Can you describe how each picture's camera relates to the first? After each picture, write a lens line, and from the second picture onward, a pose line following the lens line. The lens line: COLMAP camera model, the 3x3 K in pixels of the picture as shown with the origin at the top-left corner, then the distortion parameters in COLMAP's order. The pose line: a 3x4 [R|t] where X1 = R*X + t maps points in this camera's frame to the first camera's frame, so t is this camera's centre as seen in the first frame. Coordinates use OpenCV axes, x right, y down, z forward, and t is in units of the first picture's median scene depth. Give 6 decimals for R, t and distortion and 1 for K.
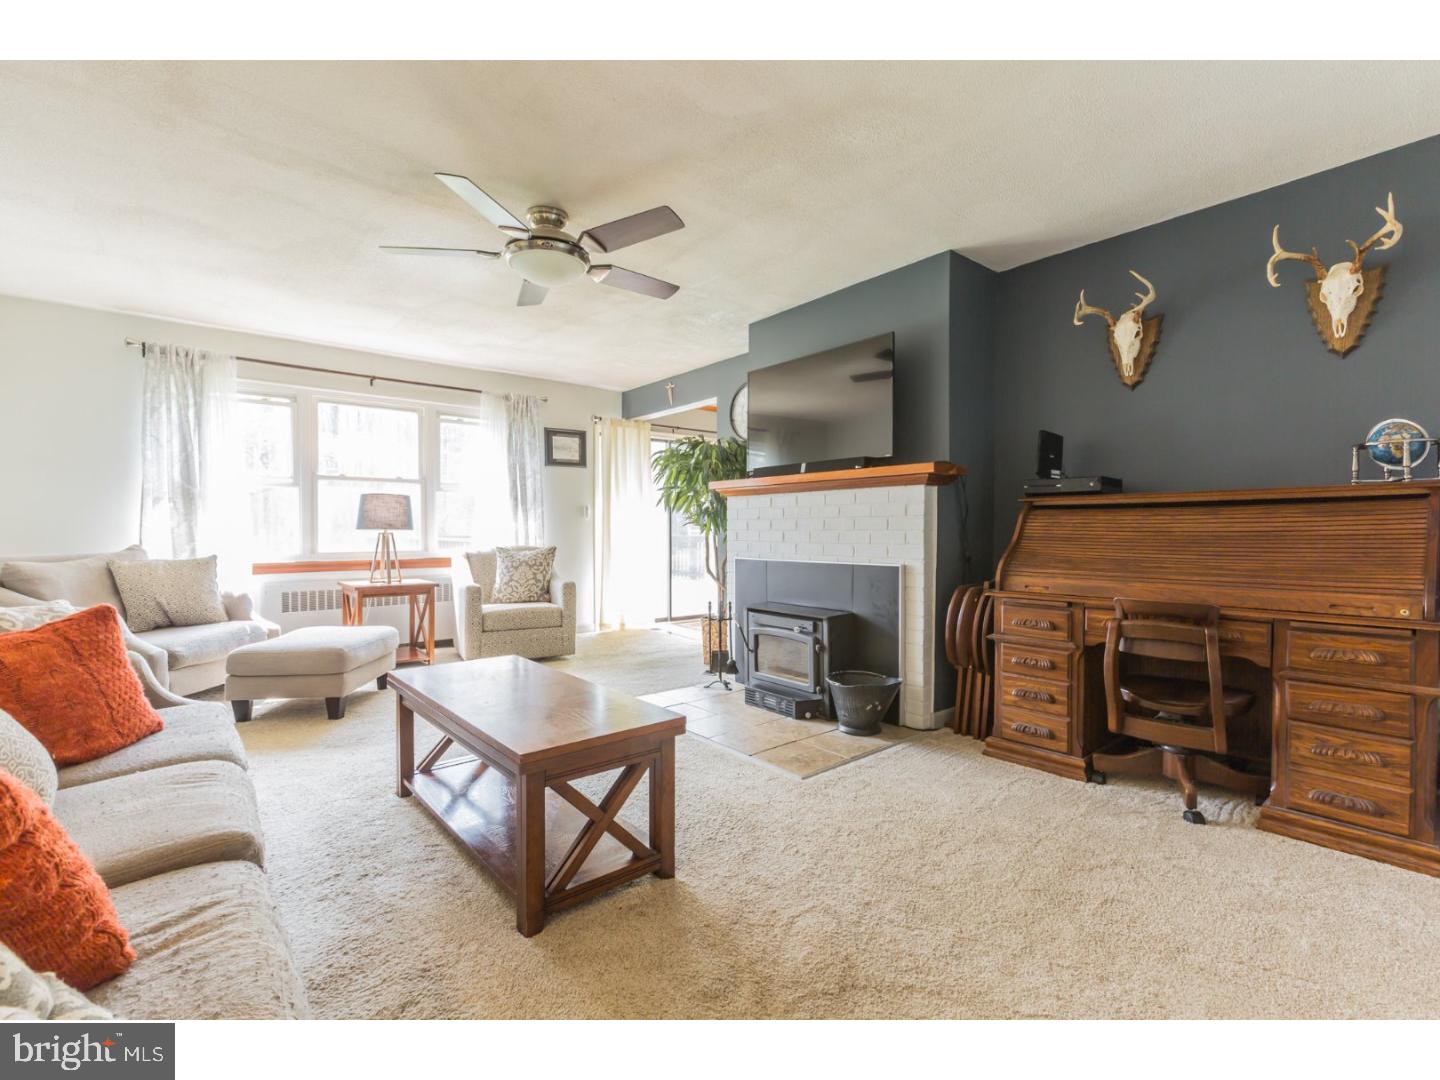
lens RADIAL K [[649.8, 0, 709.5], [0, 649.8, 547.0], [0, 0, 1]] dist [0.000747, 0.000037]
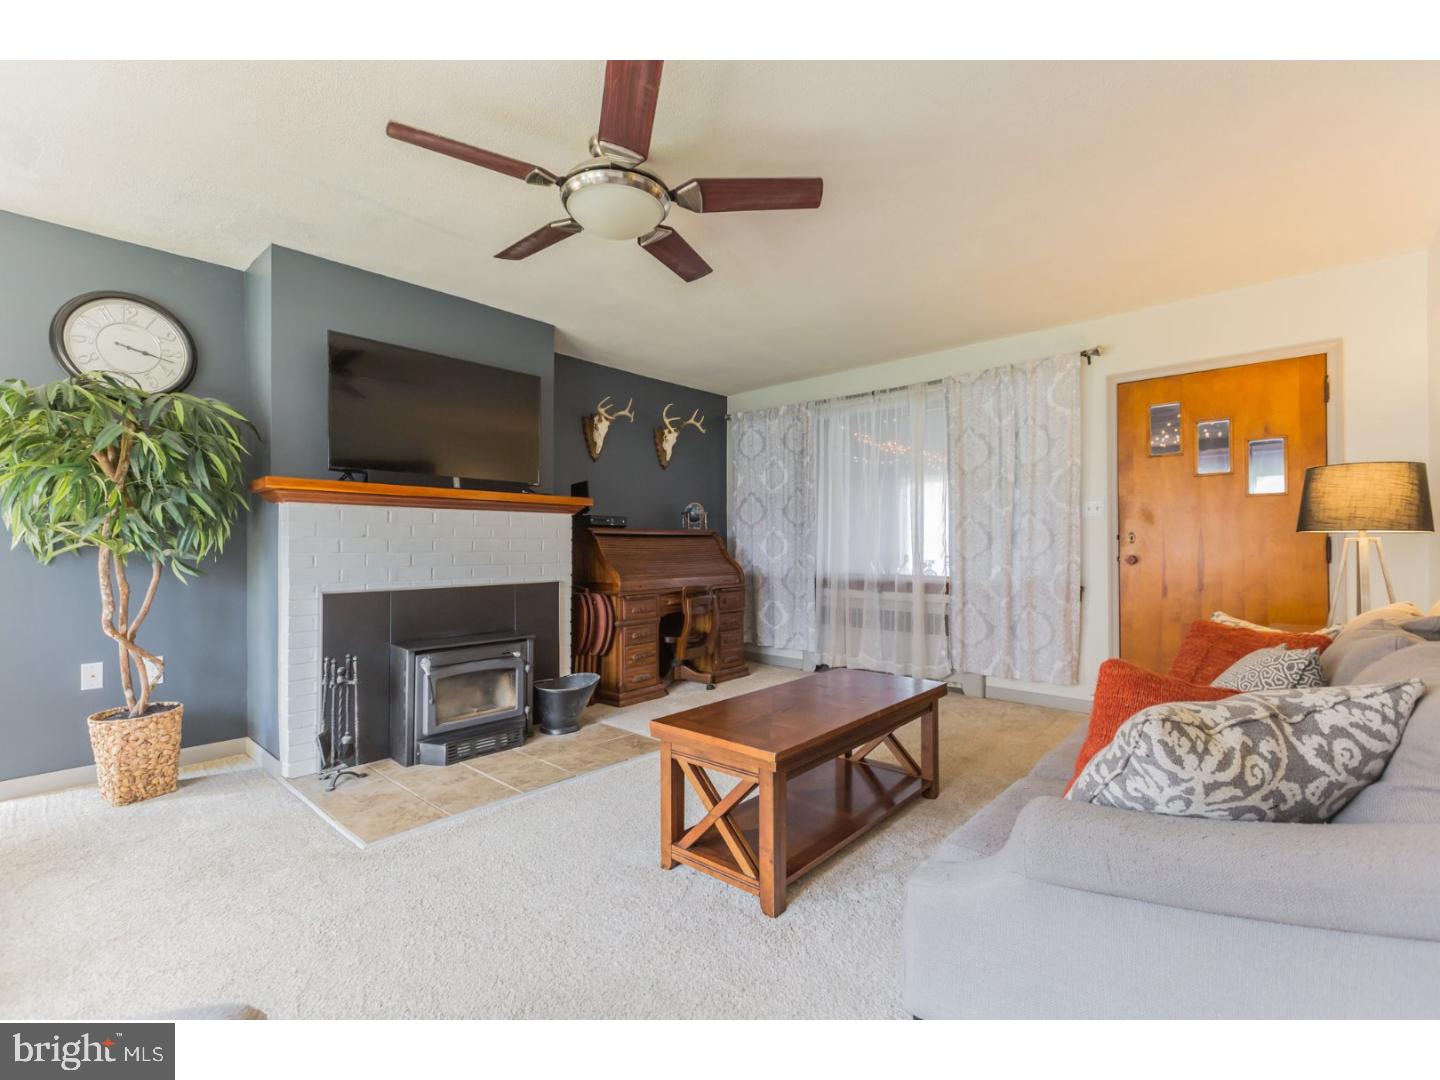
lens RADIAL K [[649.8, 0, 709.5], [0, 649.8, 537.5], [0, 0, 1]] dist [0.000747, 0.000037]
pose [[-0.146643, 0.017420, 0.989036, -0.902526], [0.031016, 0.999434, -0.013005, -0.025321], [-0.988703, 0.028769, -0.147100, 0.885622]]
